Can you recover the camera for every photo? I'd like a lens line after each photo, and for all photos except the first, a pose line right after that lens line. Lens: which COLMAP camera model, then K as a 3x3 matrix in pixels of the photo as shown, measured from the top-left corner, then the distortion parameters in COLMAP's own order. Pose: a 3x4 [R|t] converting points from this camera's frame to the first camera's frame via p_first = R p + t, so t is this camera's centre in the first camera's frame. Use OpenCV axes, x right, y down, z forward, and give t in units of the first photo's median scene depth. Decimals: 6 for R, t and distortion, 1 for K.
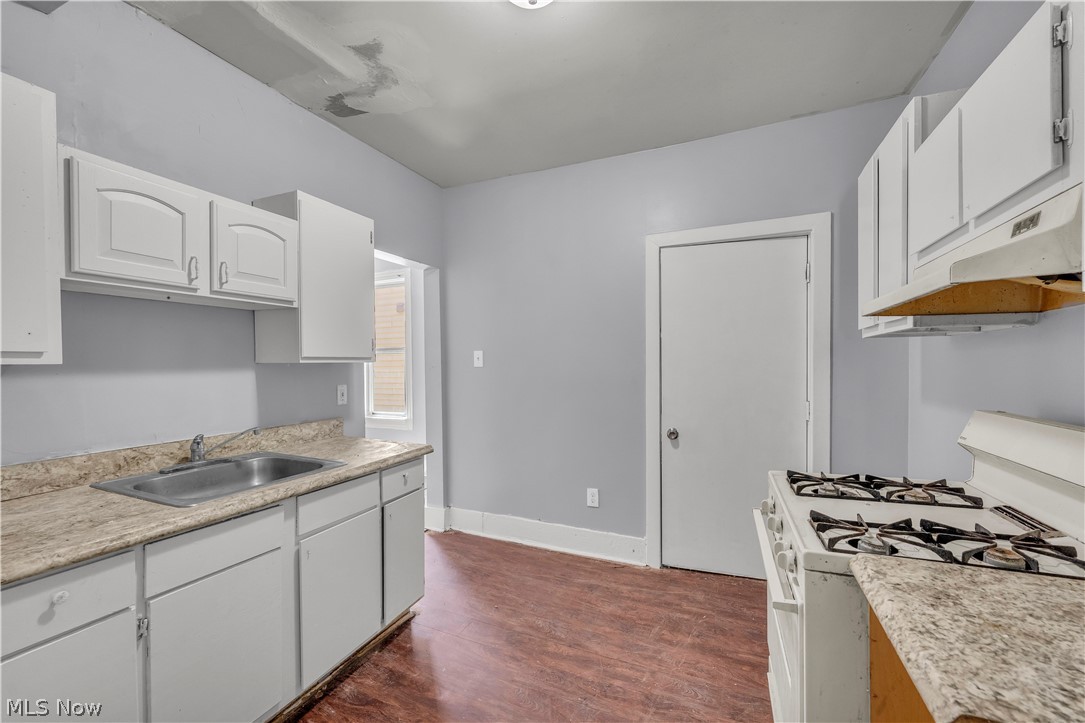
lens RADIAL K [[425.9, 0, 541.3], [0, 425.9, 363.9], [0, 0, 1]] dist [0.000137, 0.000000]
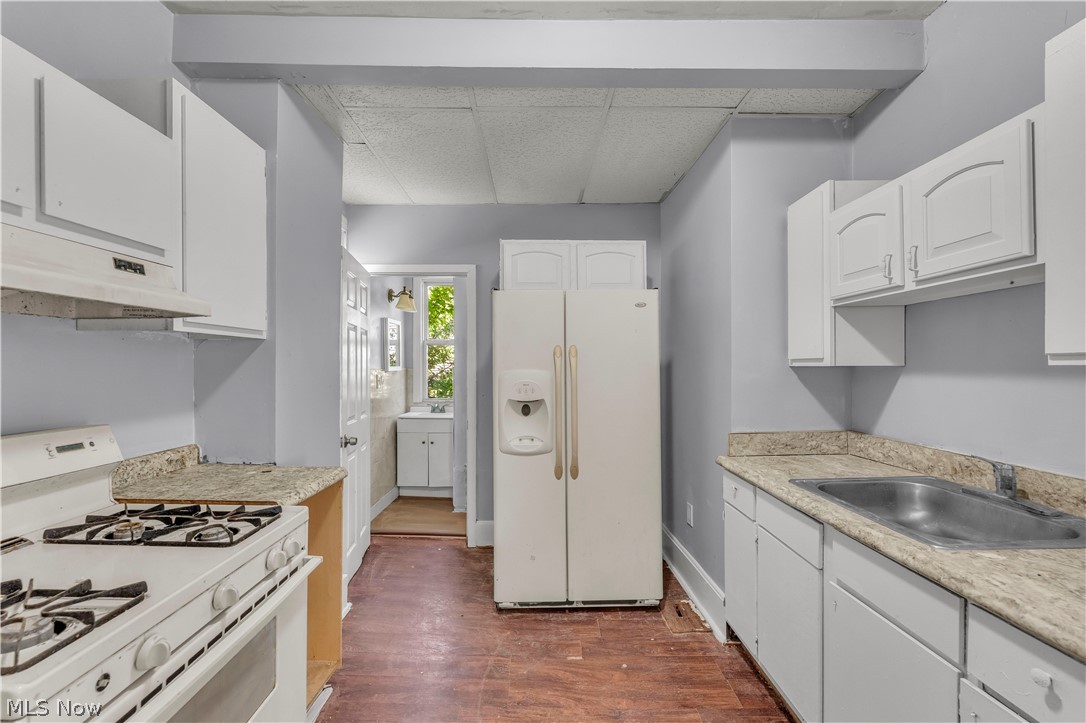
lens RADIAL K [[426.3, 0, 538.9], [0, 426.3, 363.8], [0, 0, 1]] dist [0.000137, 0.000000]
pose [[-0.917013, 0.000830, -0.398858, 0.280531], [0.001380, 0.999998, -0.001092, -0.005306], [0.398856, -0.001552, -0.917012, 1.515204]]
